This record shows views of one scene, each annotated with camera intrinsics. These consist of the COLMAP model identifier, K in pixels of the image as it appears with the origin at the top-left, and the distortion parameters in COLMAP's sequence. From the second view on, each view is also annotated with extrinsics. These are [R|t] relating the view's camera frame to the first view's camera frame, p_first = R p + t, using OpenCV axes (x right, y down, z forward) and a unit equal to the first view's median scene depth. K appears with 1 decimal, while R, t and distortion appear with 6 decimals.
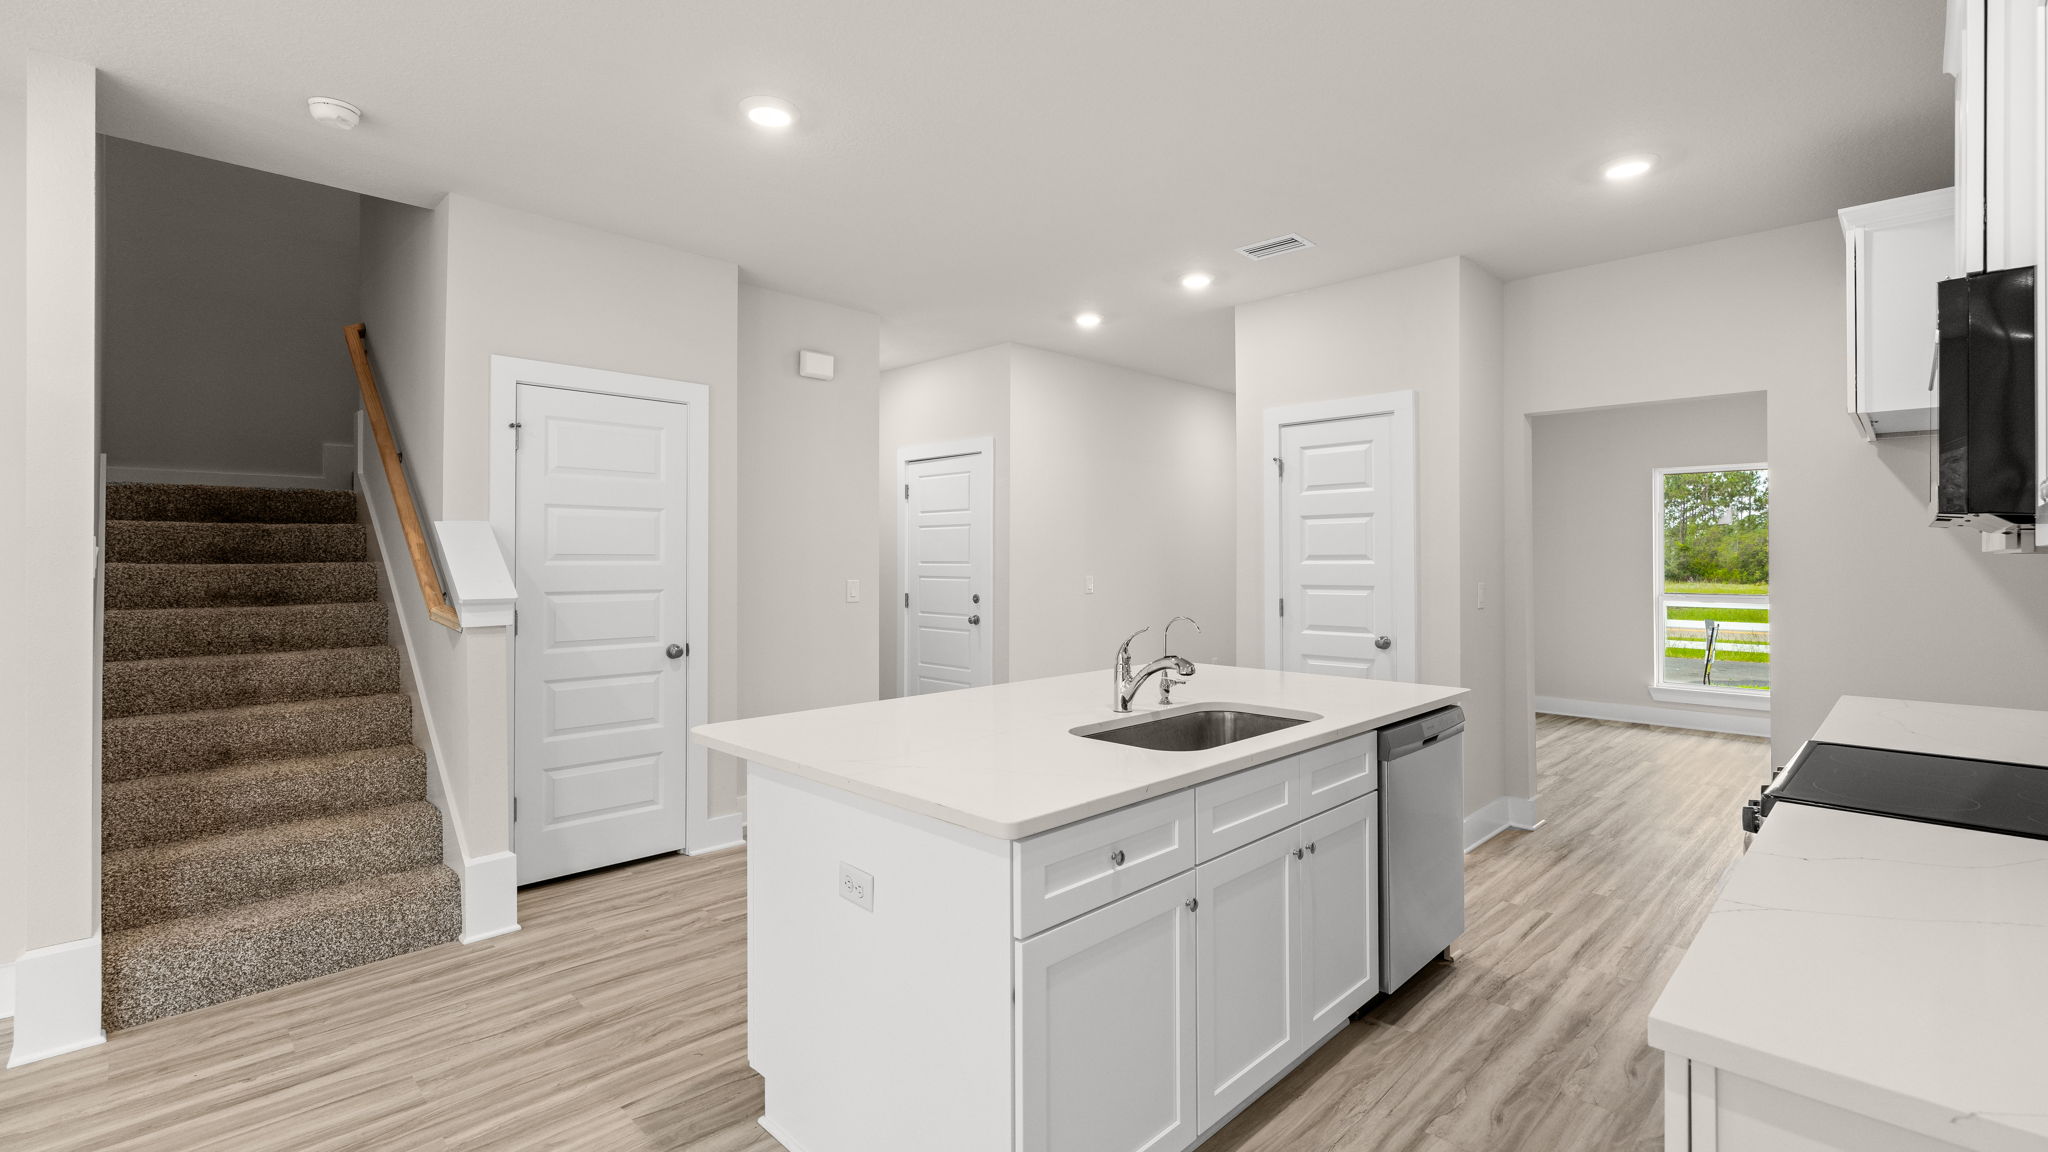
lens RADIAL K [[904.7, 0, 1024.7], [0, 904.7, 552.7], [0, 0, 1]] dist [0.002526, 0.000654]
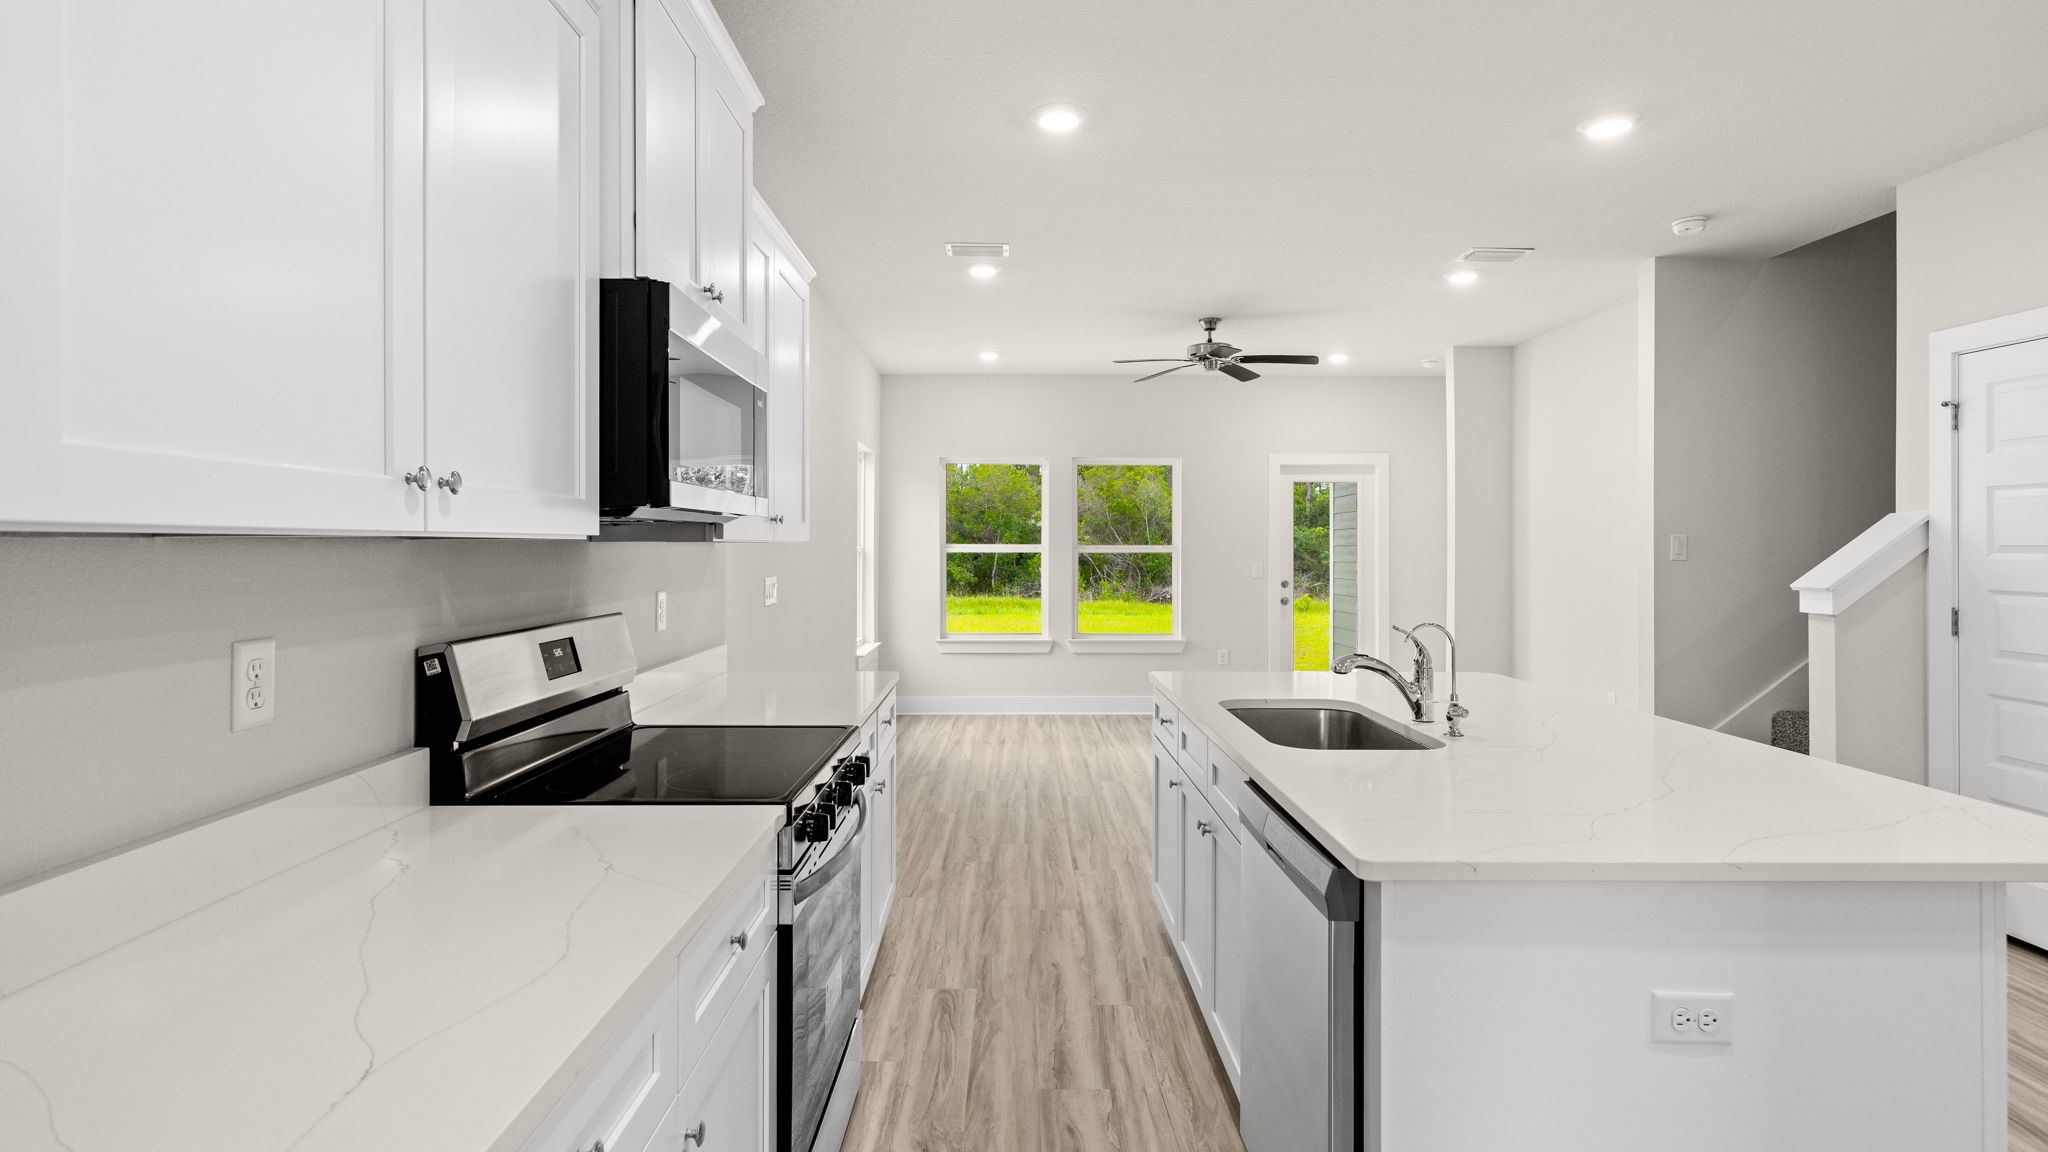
lens RADIAL K [[1005.5, 0, 1025.5], [0, 1005.5, 537.4], [0, 0, 1]] dist [-0.001634, 0.000231]
pose [[-0.696477, -0.006211, -0.717552, 0.877883], [0.002227, 0.999939, -0.010817, 0.002299], [0.717576, -0.009131, -0.696421, 1.133709]]
